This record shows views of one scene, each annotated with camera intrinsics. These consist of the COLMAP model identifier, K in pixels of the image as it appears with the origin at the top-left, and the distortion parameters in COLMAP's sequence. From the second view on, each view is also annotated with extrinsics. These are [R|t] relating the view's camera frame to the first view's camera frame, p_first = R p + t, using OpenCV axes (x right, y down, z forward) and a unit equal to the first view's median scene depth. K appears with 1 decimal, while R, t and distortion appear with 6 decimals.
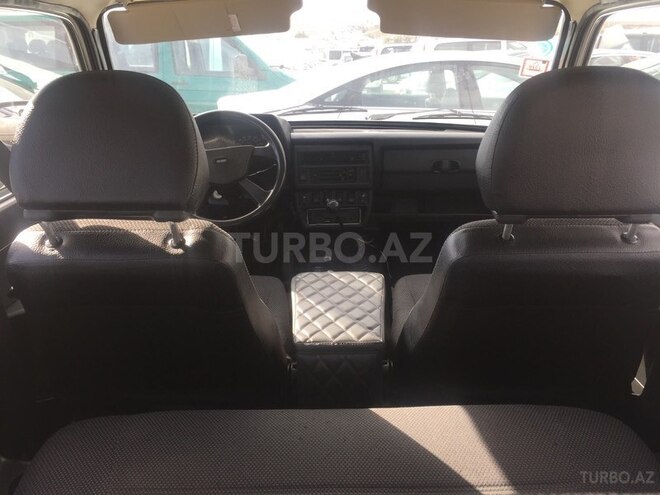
lens RADIAL K [[570.8, 0, 330.0], [0, 570.8, 247.5], [0, 0, 1]] dist [0.093077, -0.147720]
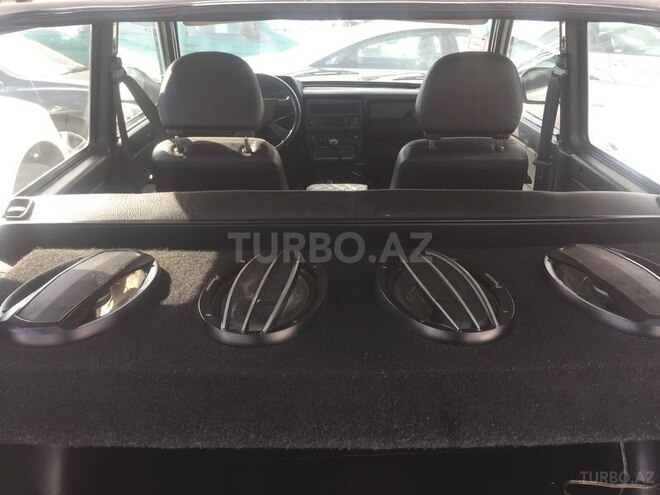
lens RADIAL K [[570.8, 0, 330.0], [0, 570.8, 247.5], [0, 0, 1]] dist [0.093077, -0.147720]
pose [[0.999987, 0.004269, 0.002938, -0.006349], [-0.004446, 0.997987, 0.063266, 0.090316], [-0.002662, -0.063278, 0.997992, -0.401647]]
